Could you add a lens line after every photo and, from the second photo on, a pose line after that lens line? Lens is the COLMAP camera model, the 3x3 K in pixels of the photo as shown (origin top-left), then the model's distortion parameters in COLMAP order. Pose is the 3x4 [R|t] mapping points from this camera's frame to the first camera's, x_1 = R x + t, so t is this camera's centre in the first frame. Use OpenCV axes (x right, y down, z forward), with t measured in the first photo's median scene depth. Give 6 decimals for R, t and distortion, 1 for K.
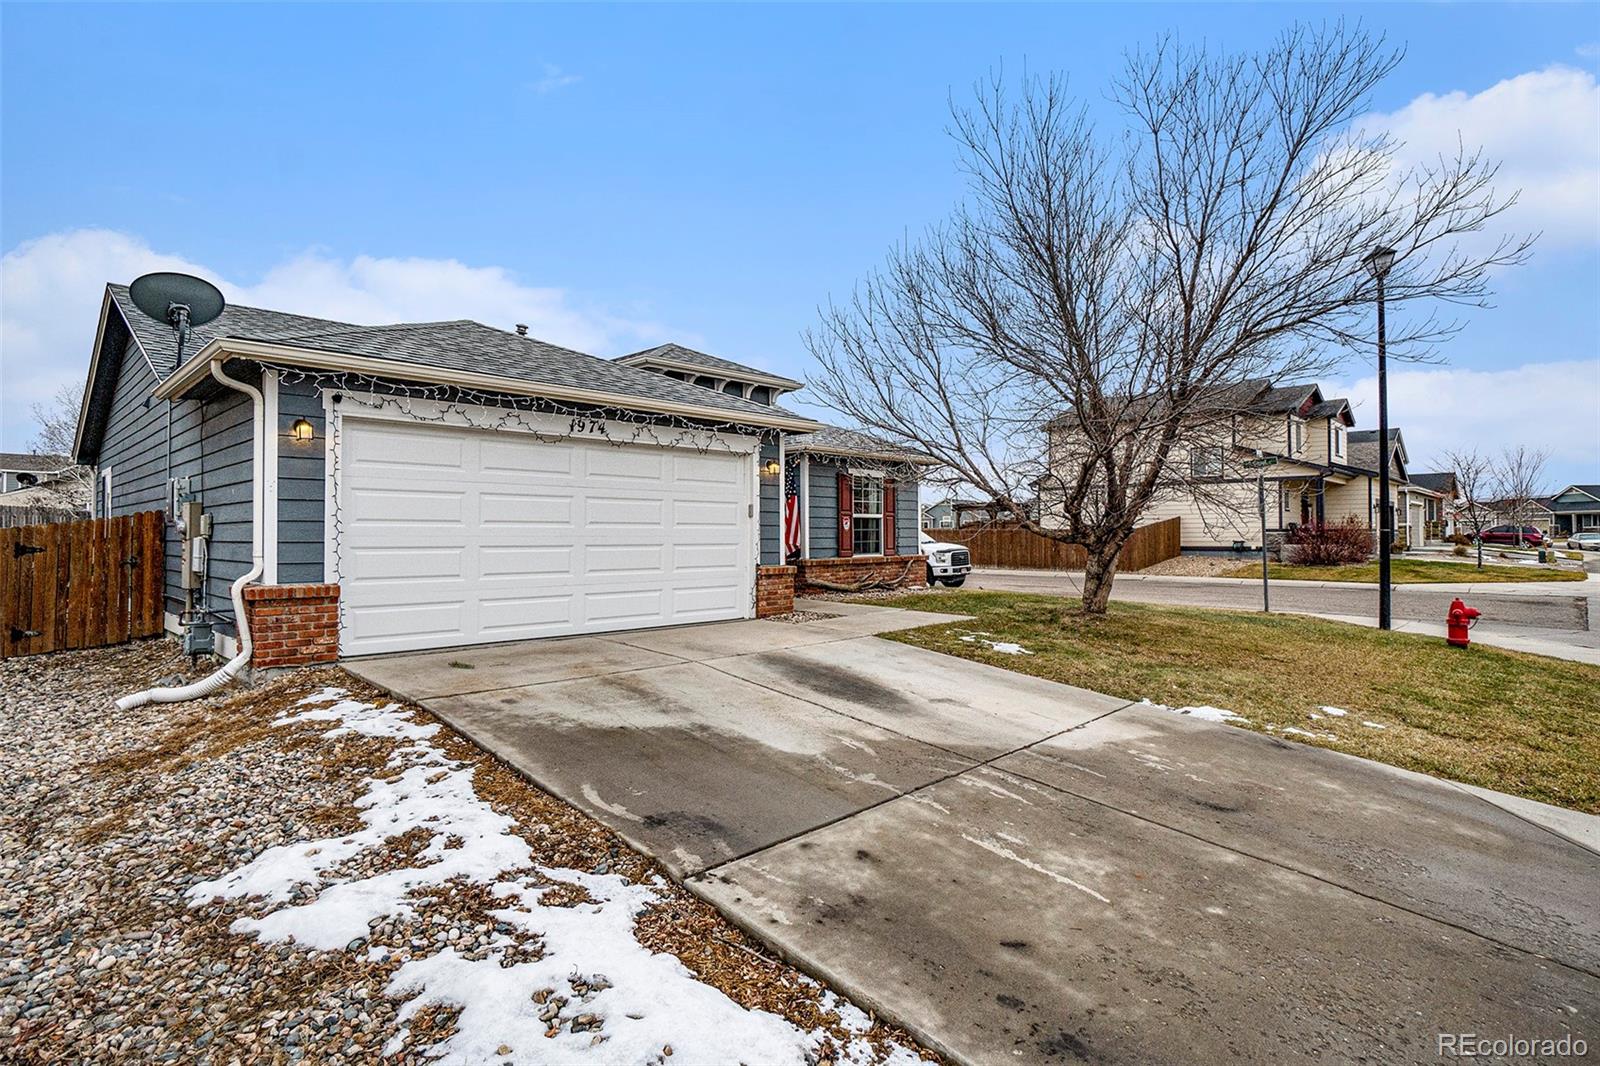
lens RADIAL K [[818.1, 0, 800.0], [0, 818.1, 533.0], [0, 0, 1]] dist [-0.037159, -0.000005]
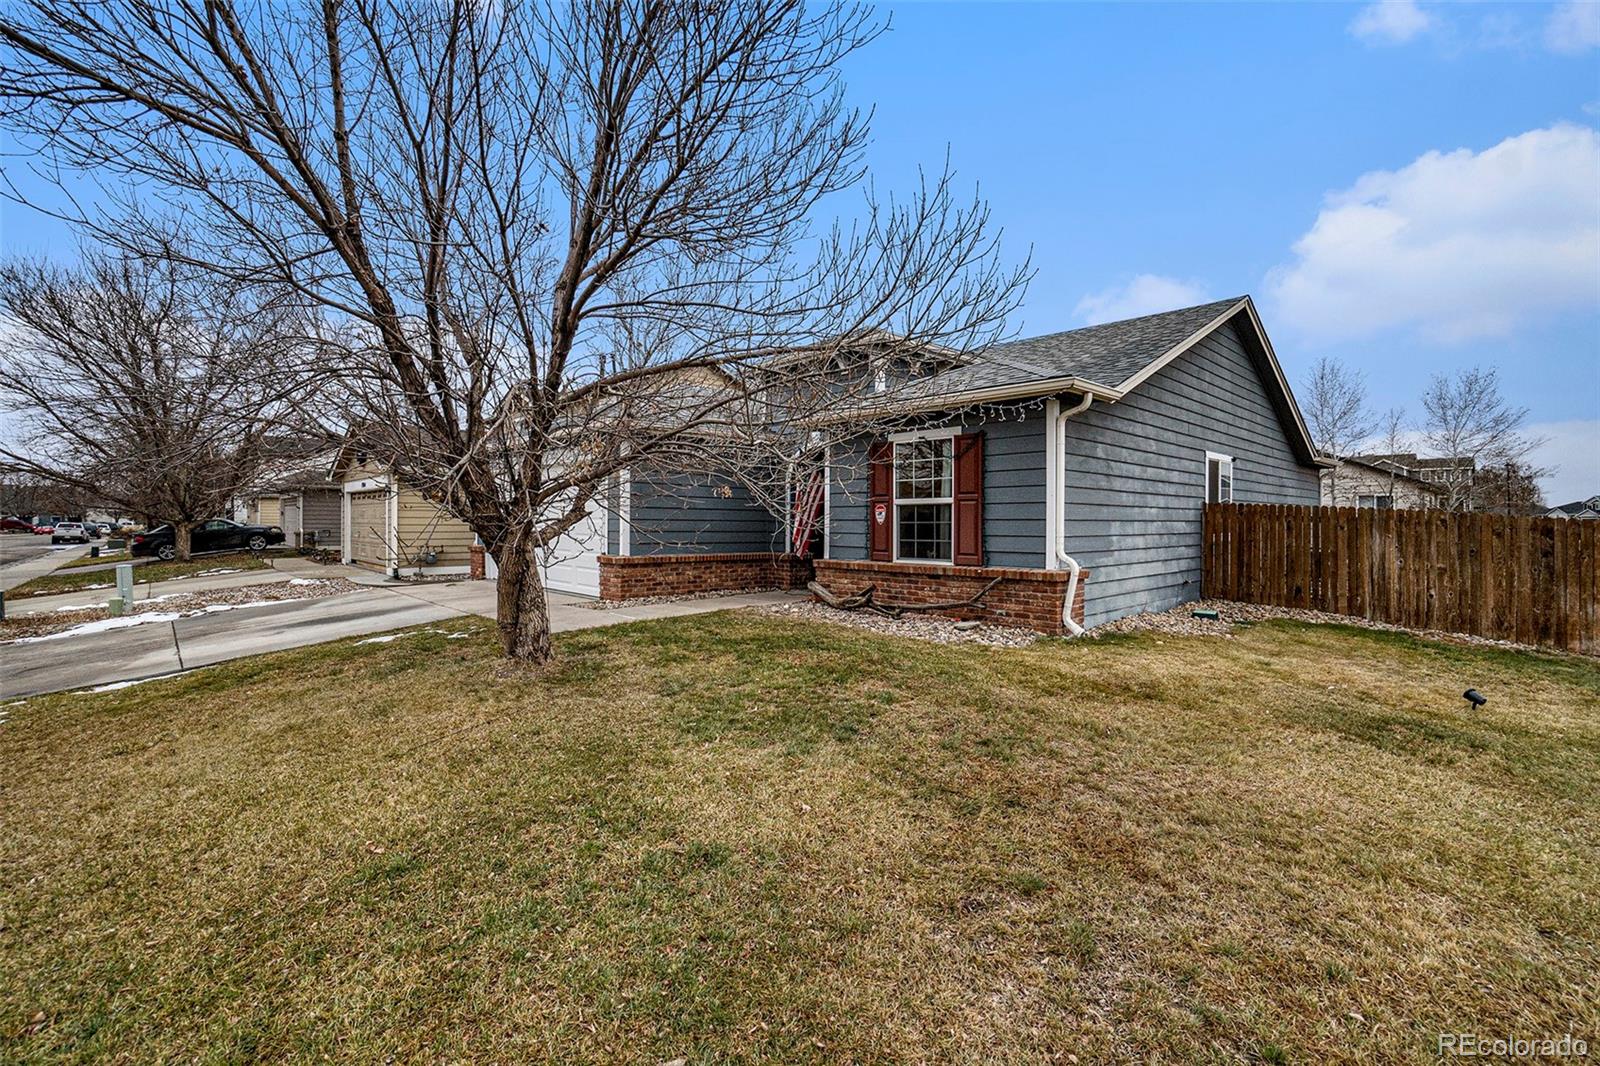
lens RADIAL K [[724.5, 0, 800.0], [0, 724.5, 533.0], [0, 0, 1]] dist [-0.065616, 0.026720]
pose [[-0.019314, 0.011681, -0.999745, 1.057747], [-0.009106, 0.999888, 0.011858, -0.002524], [0.999772, 0.009333, -0.019206, 1.465778]]
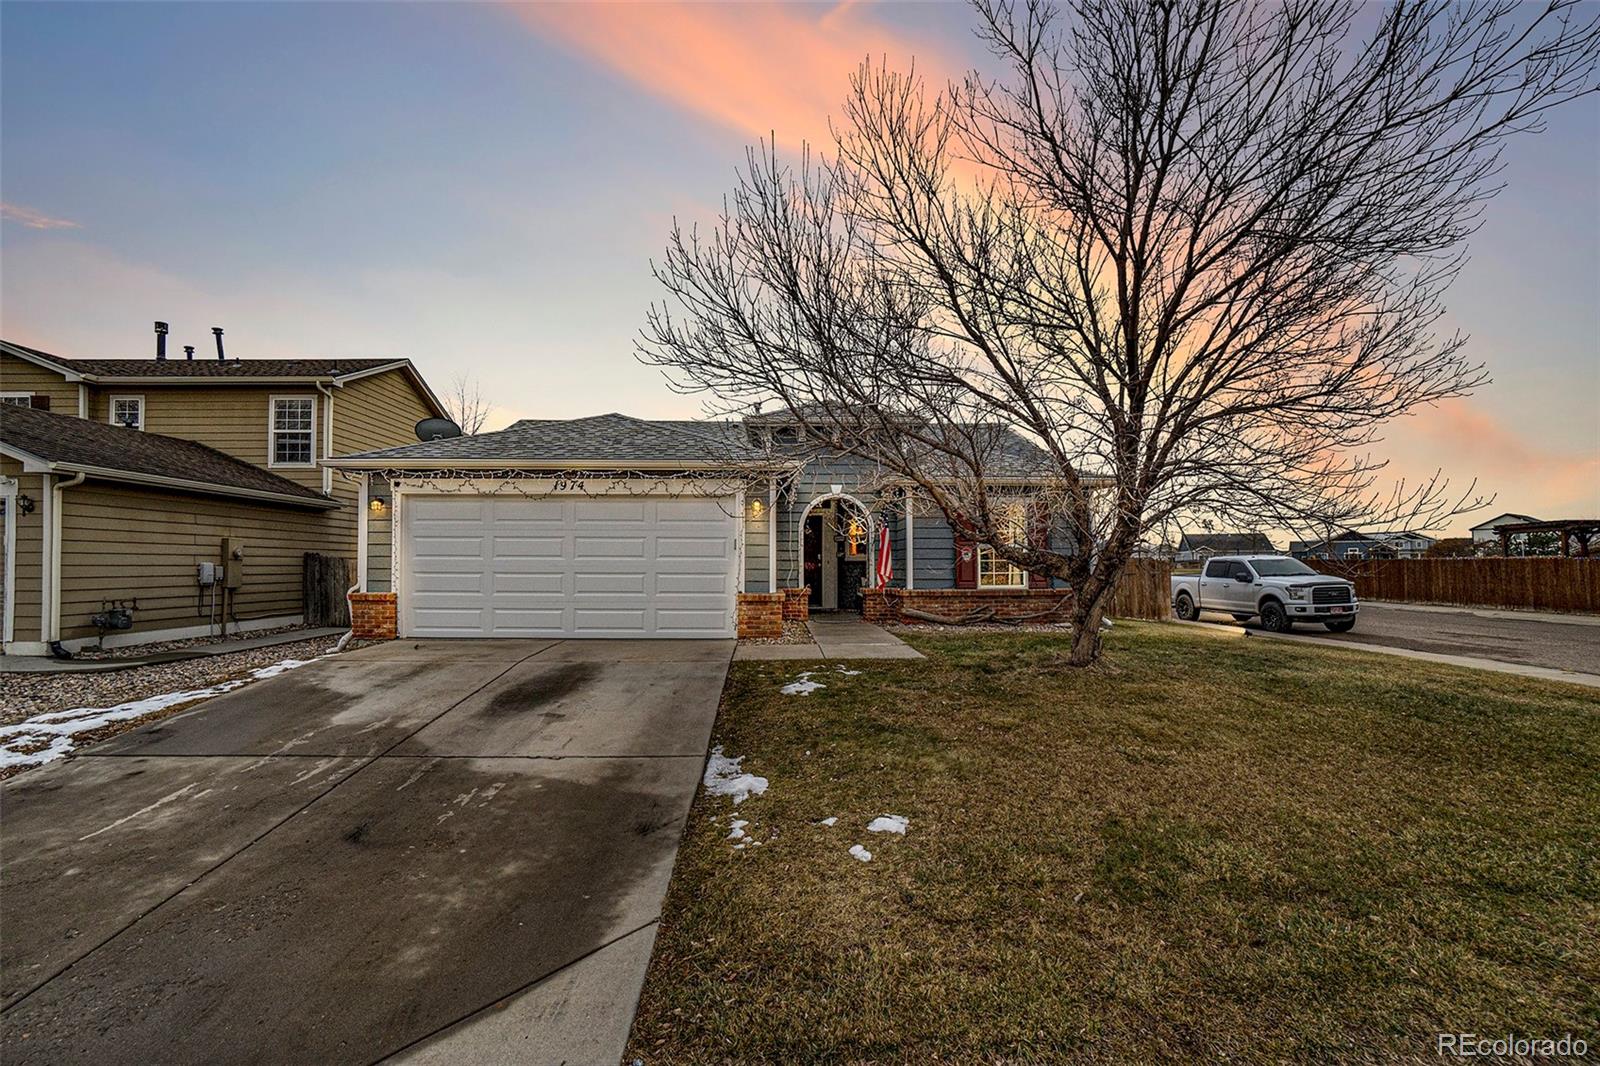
lens RADIAL K [[724.5, 0, 800.0], [0, 724.5, 533.0], [0, 0, 1]] dist [-0.065616, 0.026720]
pose [[0.720310, -0.027174, -0.693120, 0.792533], [-0.001218, 0.999181, -0.040439, -0.002793], [0.693651, 0.029972, 0.719687, 0.378461]]
